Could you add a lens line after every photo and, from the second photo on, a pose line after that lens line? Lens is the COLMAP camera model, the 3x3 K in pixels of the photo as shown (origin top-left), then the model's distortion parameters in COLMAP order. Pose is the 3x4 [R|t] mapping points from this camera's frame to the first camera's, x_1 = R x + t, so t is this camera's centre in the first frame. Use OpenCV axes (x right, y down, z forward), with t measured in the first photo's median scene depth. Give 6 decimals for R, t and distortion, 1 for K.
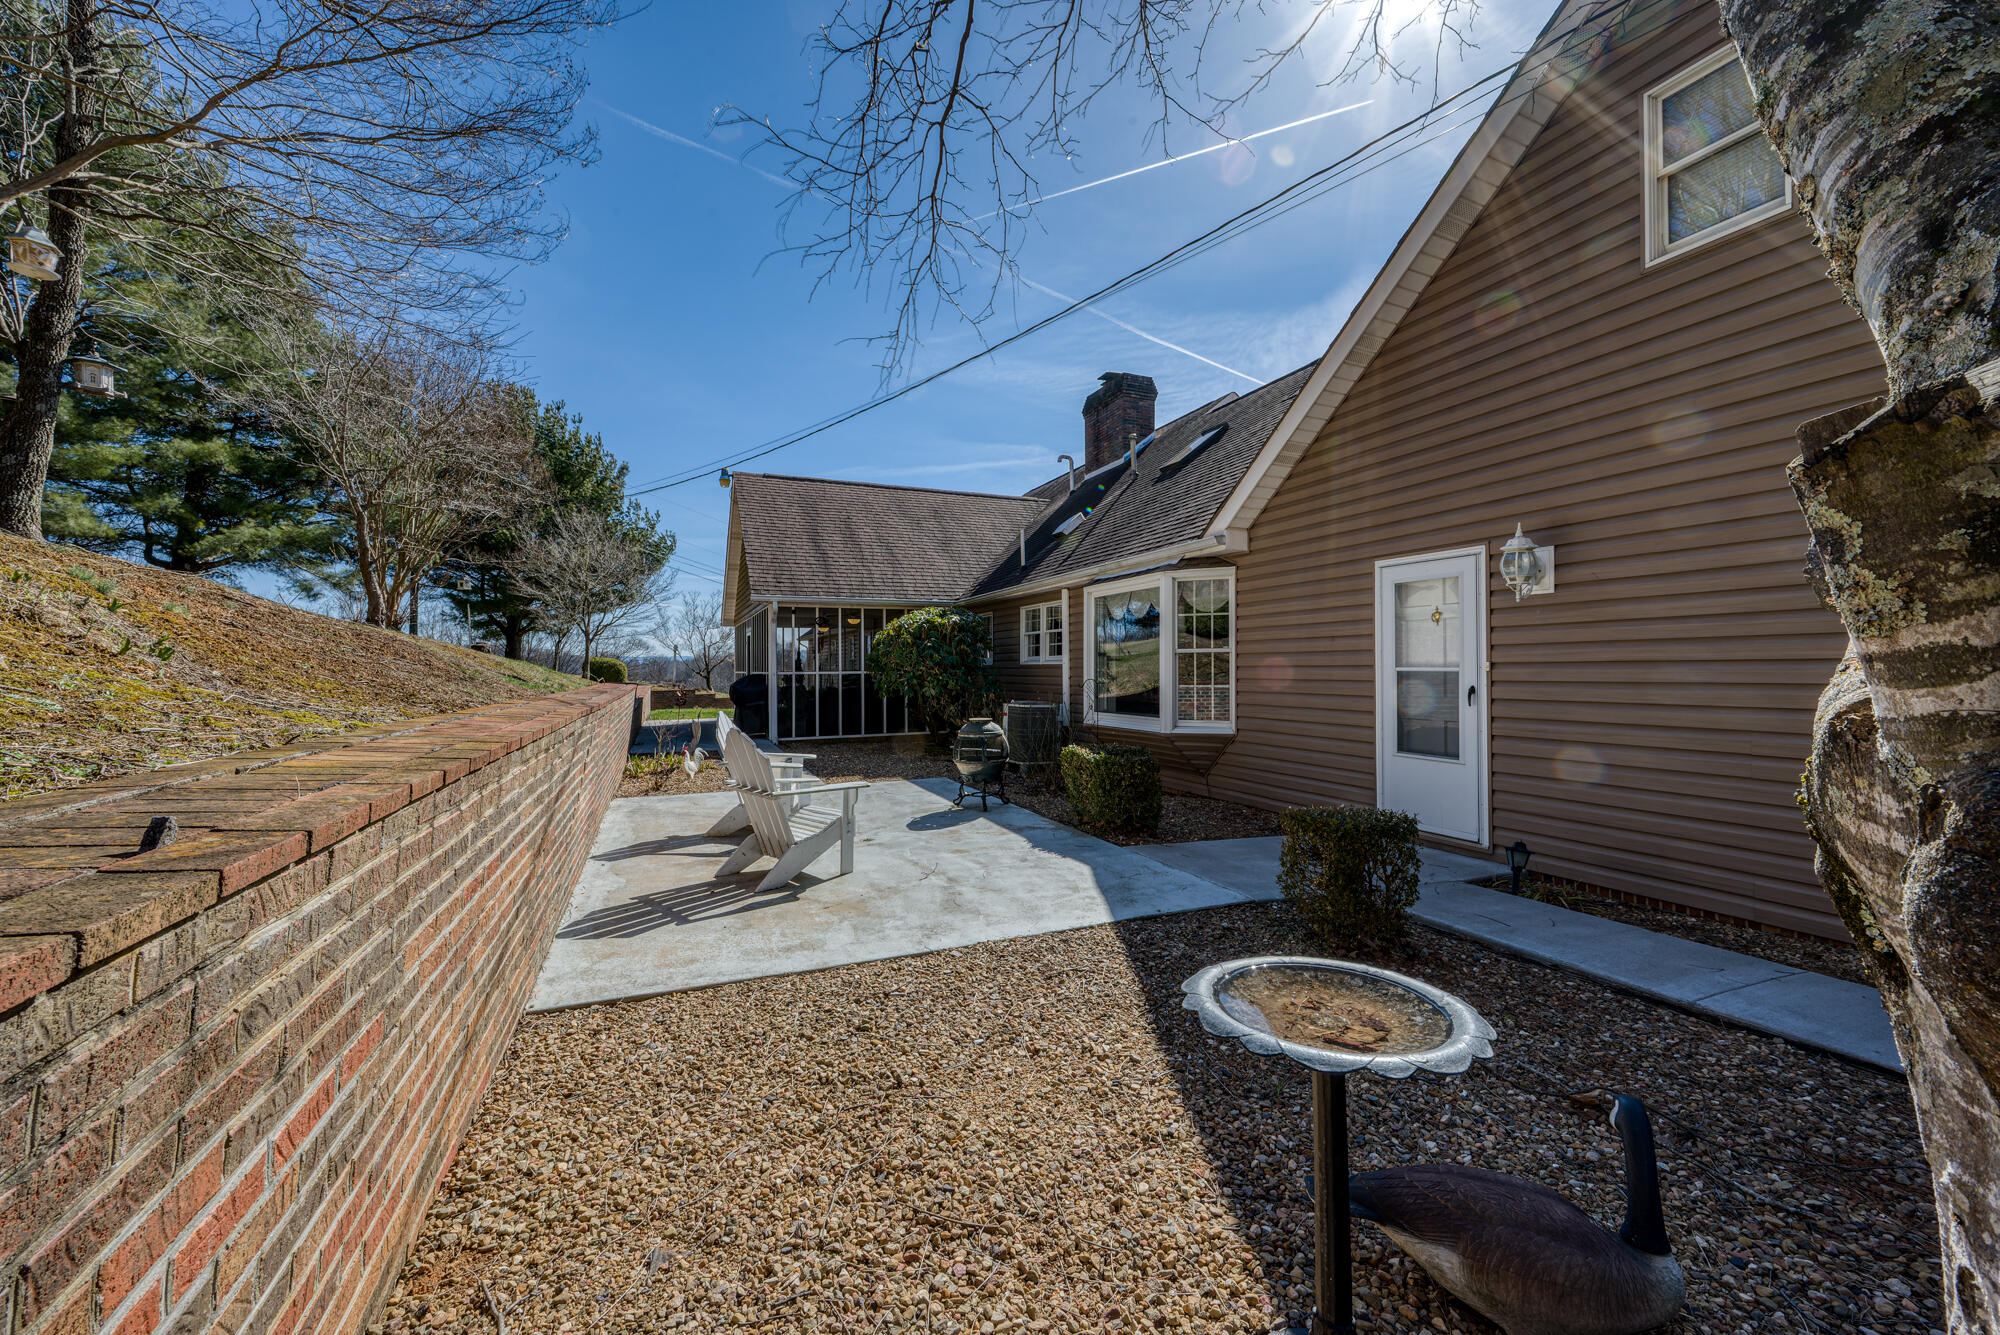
lens RADIAL K [[775.2, 0, 1000.4], [0, 775.2, 665.7], [0, 0, 1]] dist [0.000014, -0.001948]
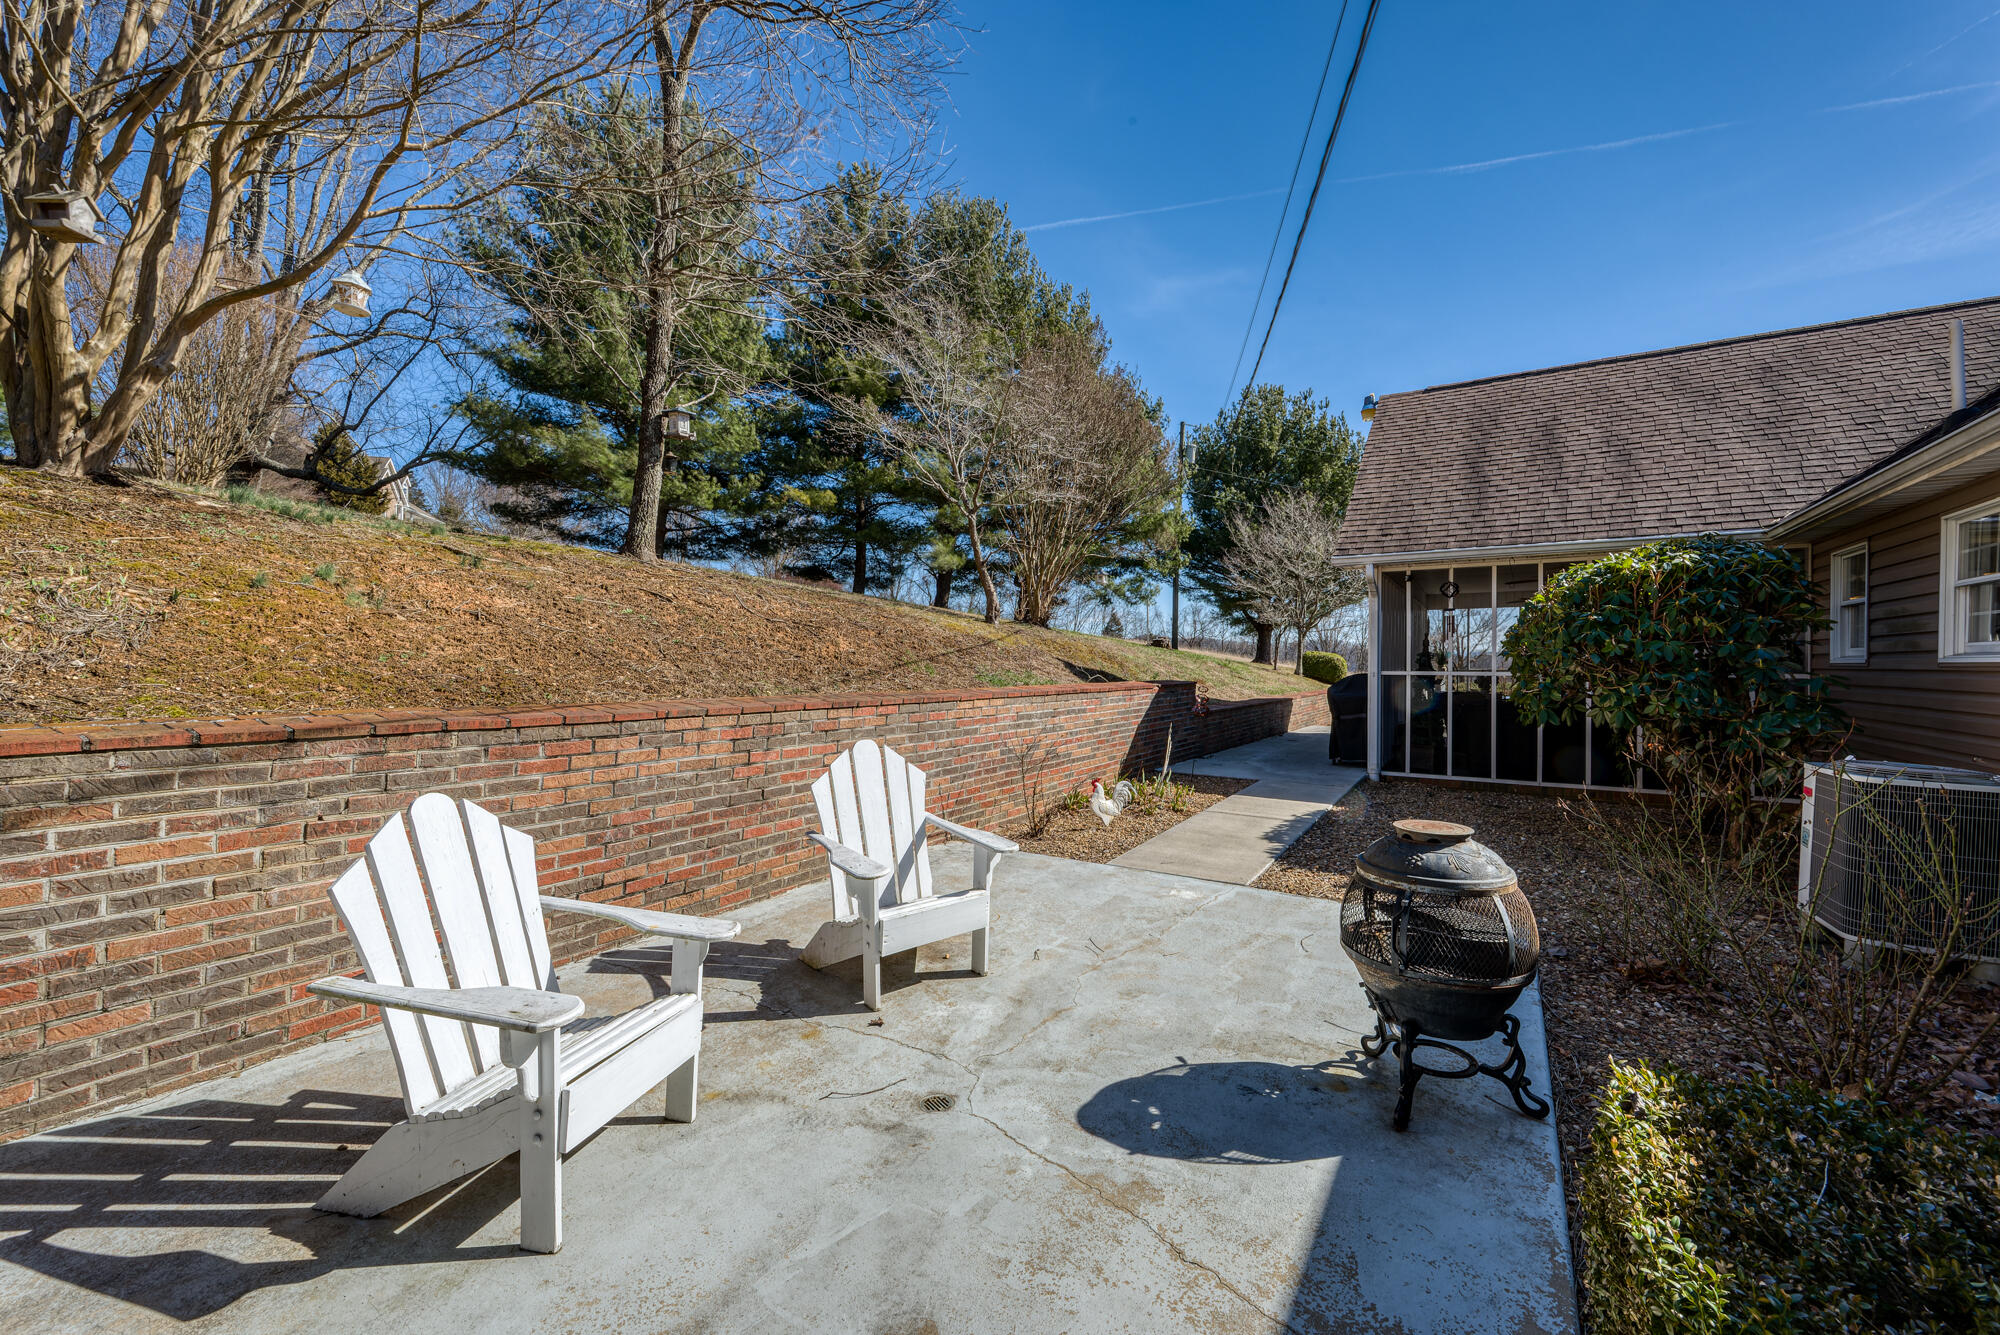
lens RADIAL K [[775.2, 0, 1000.3], [0, 775.2, 667.8], [0, 0, 1]] dist [0.000014, -0.001948]
pose [[0.565110, 0.013793, -0.824900, 0.077333], [-0.006076, 0.999903, 0.012557, -0.000758], [0.824993, -0.002084, 0.565139, 0.364592]]
